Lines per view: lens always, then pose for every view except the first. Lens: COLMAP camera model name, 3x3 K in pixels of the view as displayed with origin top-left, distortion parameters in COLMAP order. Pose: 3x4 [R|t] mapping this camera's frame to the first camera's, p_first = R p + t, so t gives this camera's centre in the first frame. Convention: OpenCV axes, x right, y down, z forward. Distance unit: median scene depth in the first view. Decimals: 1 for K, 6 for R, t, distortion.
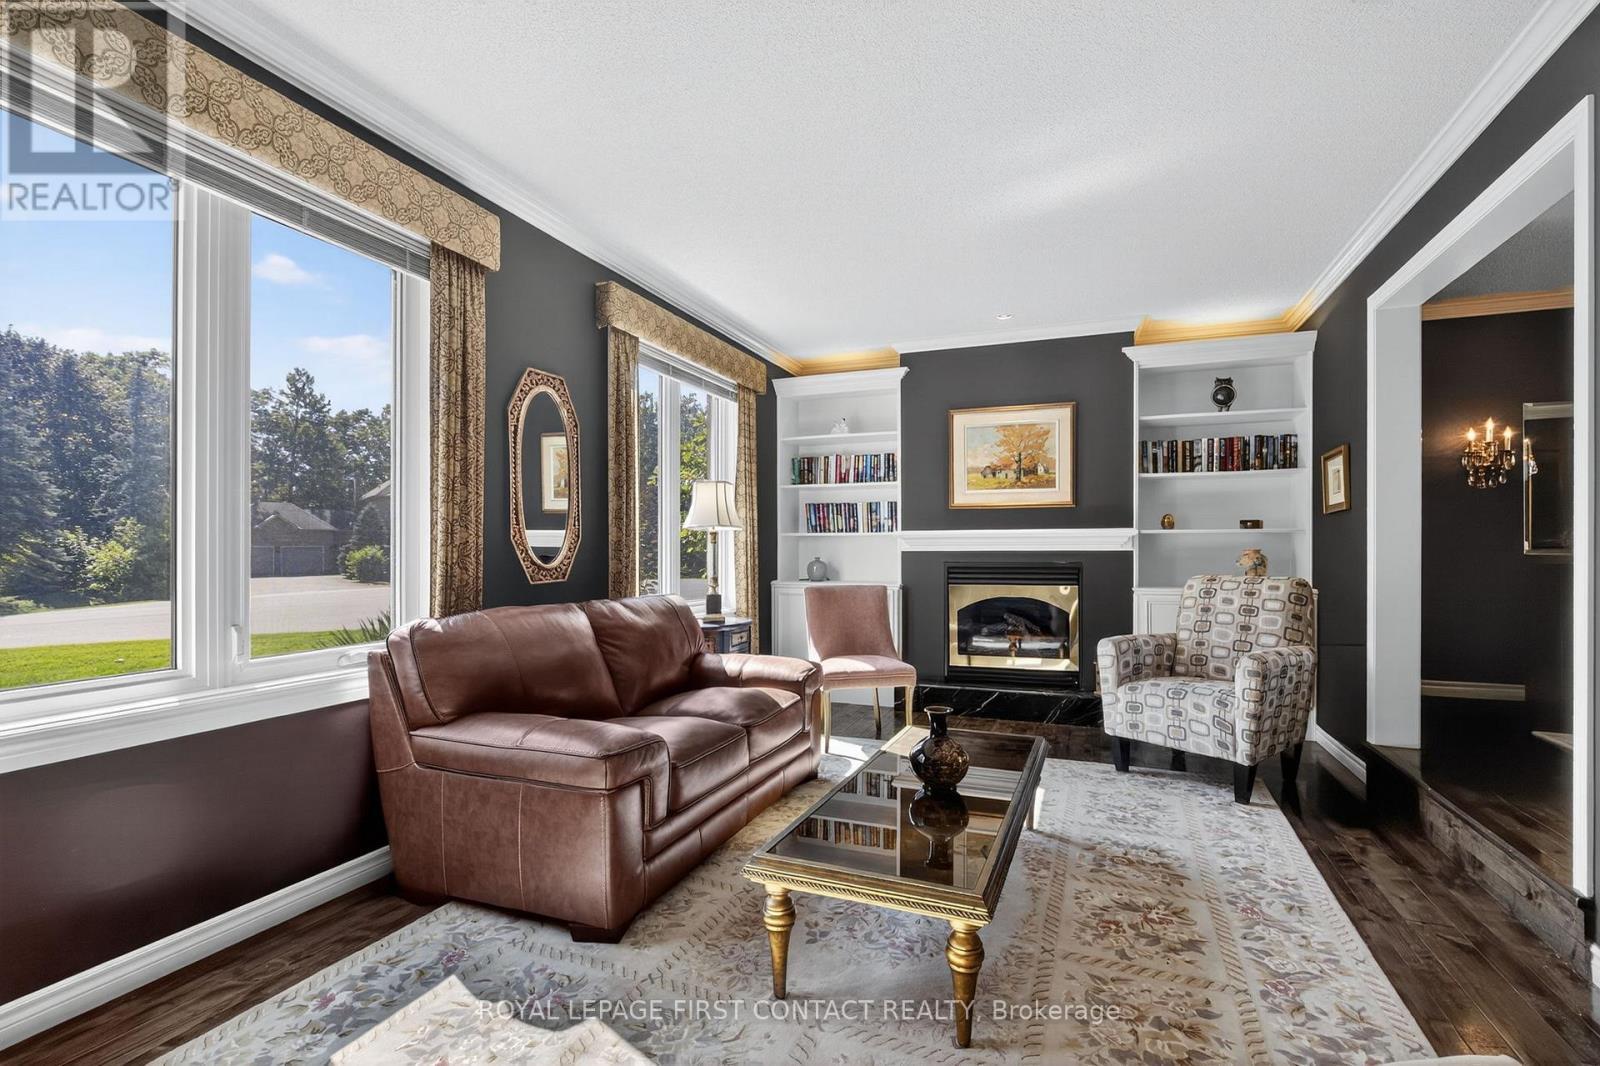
lens RADIAL K [[742.4, 0, 810.2], [0, 742.4, 545.2], [0, 0, 1]] dist [0.012533, -0.000047]
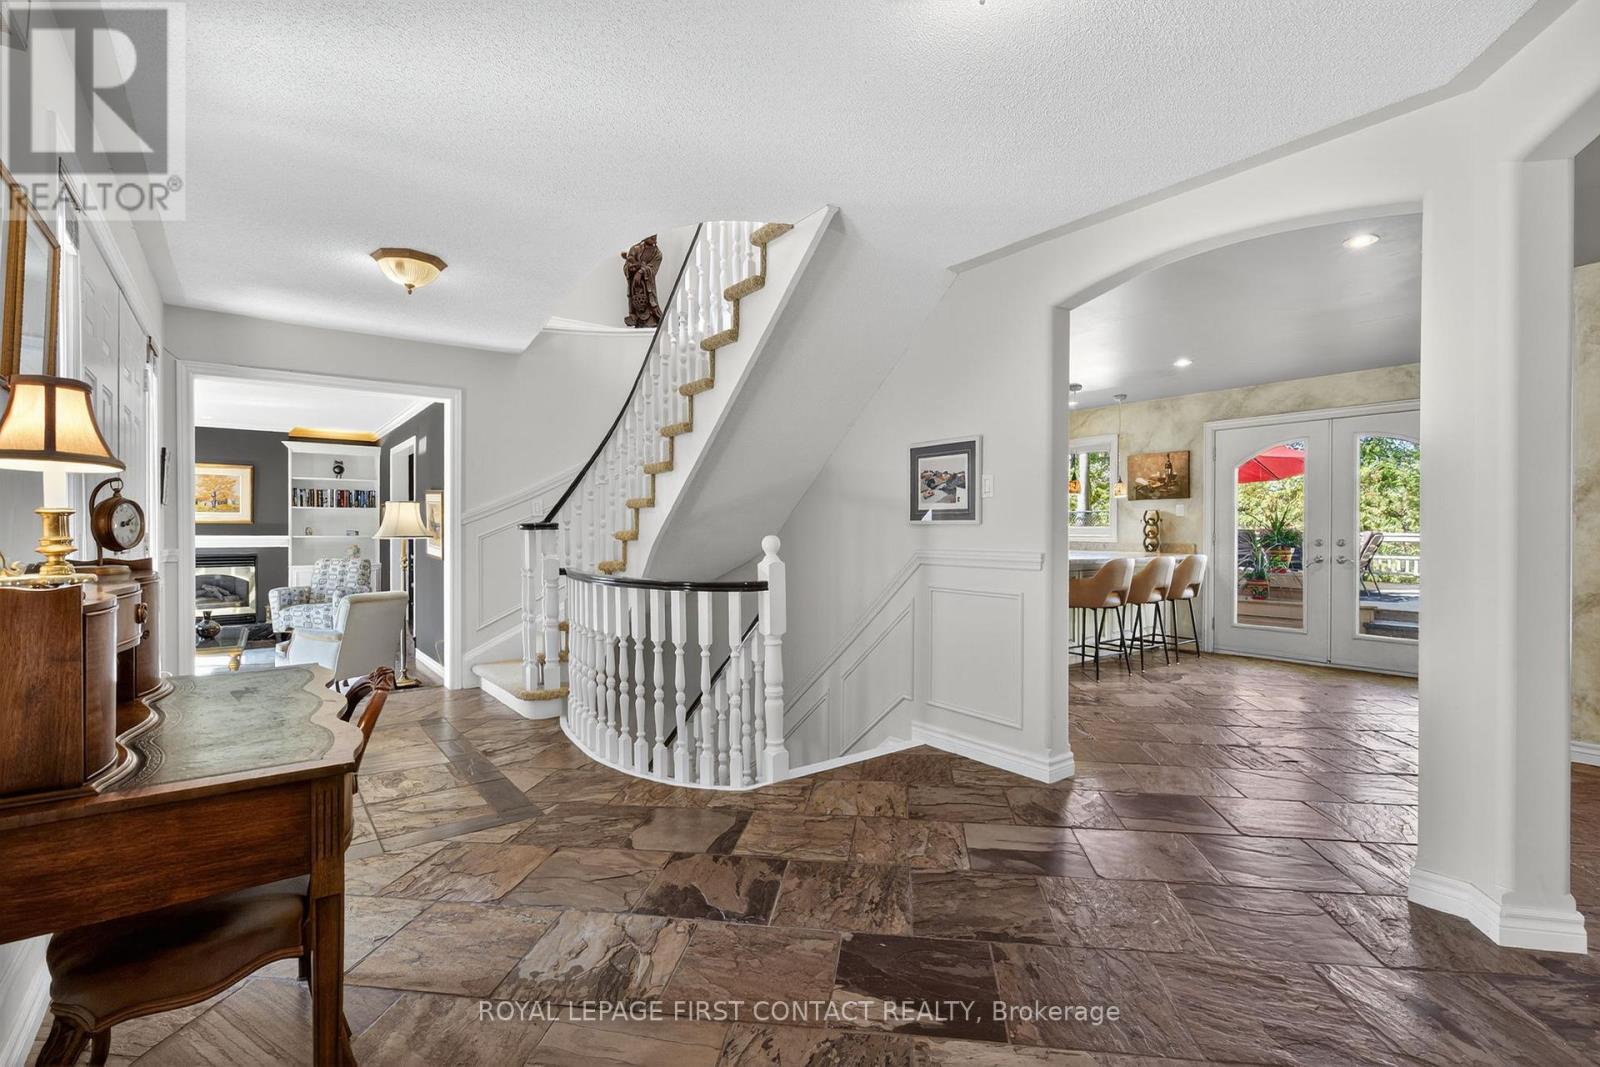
lens RADIAL K [[742.4, 0, 810.2], [0, 742.4, 545.7], [0, 0, 1]] dist [0.012533, -0.000047]
pose [[0.530220, -0.012607, 0.847766, -0.473175], [-0.008972, 0.999750, 0.020478, -0.045706], [-0.847813, -0.018464, 0.529974, -1.130995]]
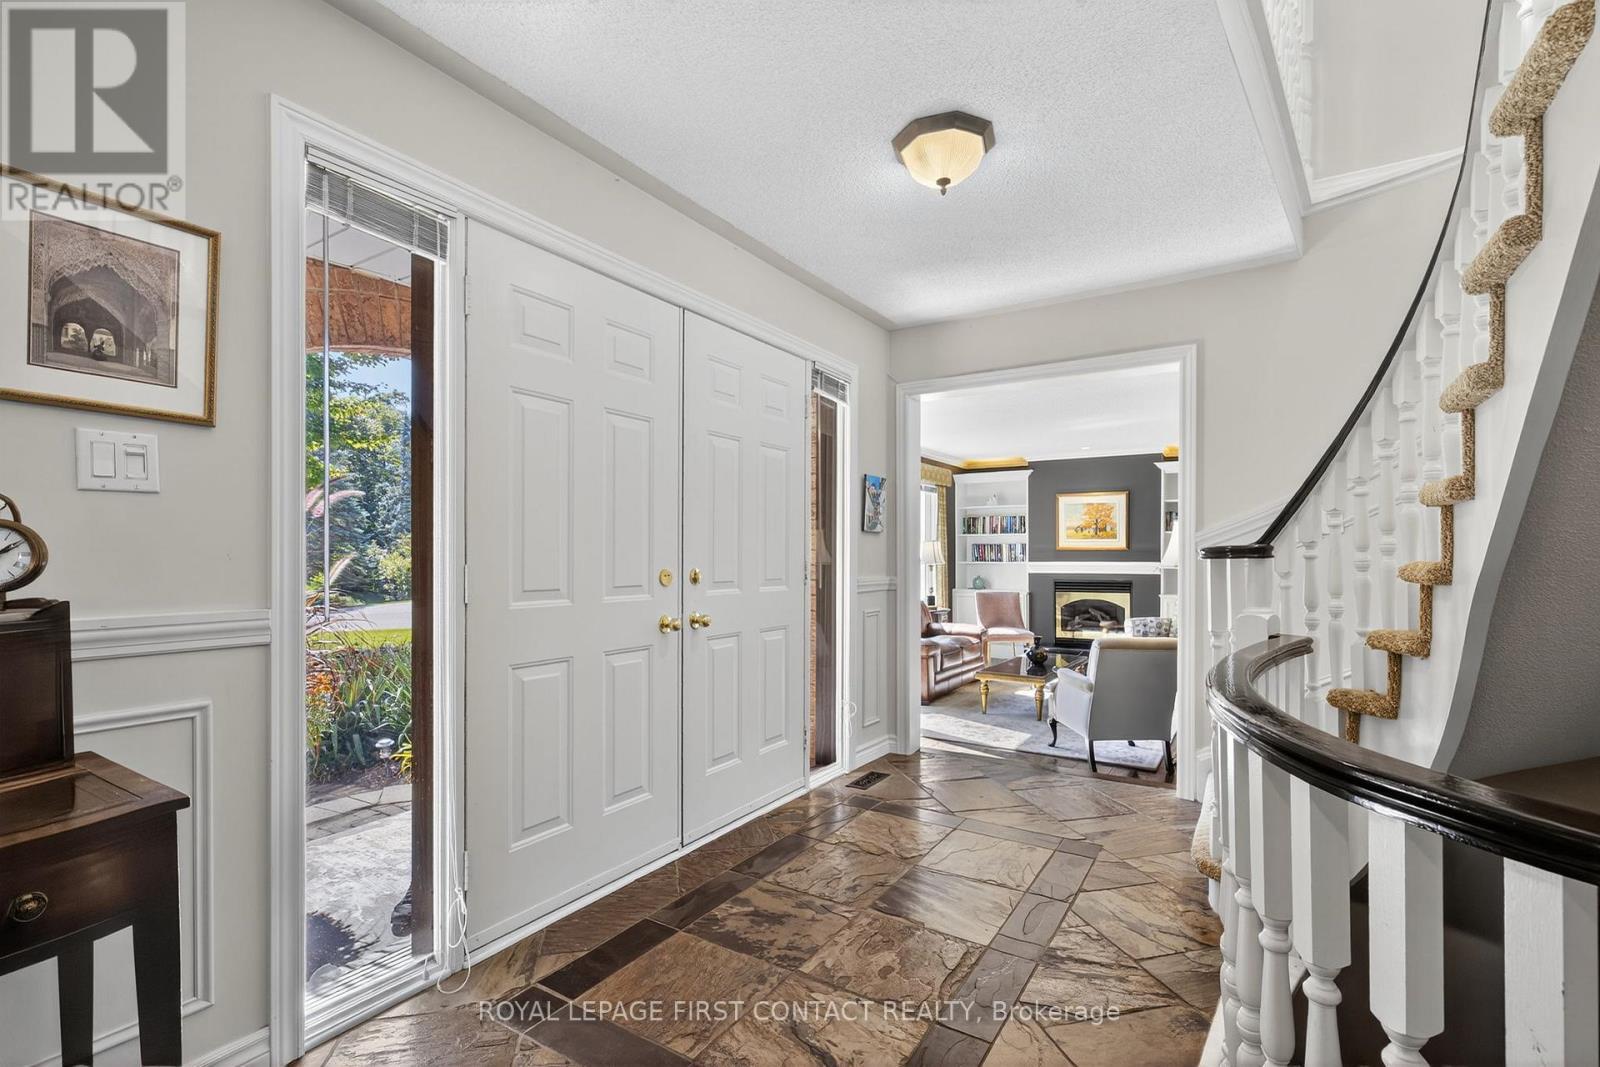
lens RADIAL K [[742.4, 0, 810.2], [0, 742.4, 545.7], [0, 0, 1]] dist [0.012533, -0.000047]
pose [[0.984736, -0.000801, -0.174054, -0.087681], [-0.000369, 0.999978, -0.006686, -0.048261], [0.174056, 0.006649, 0.984713, -0.899931]]
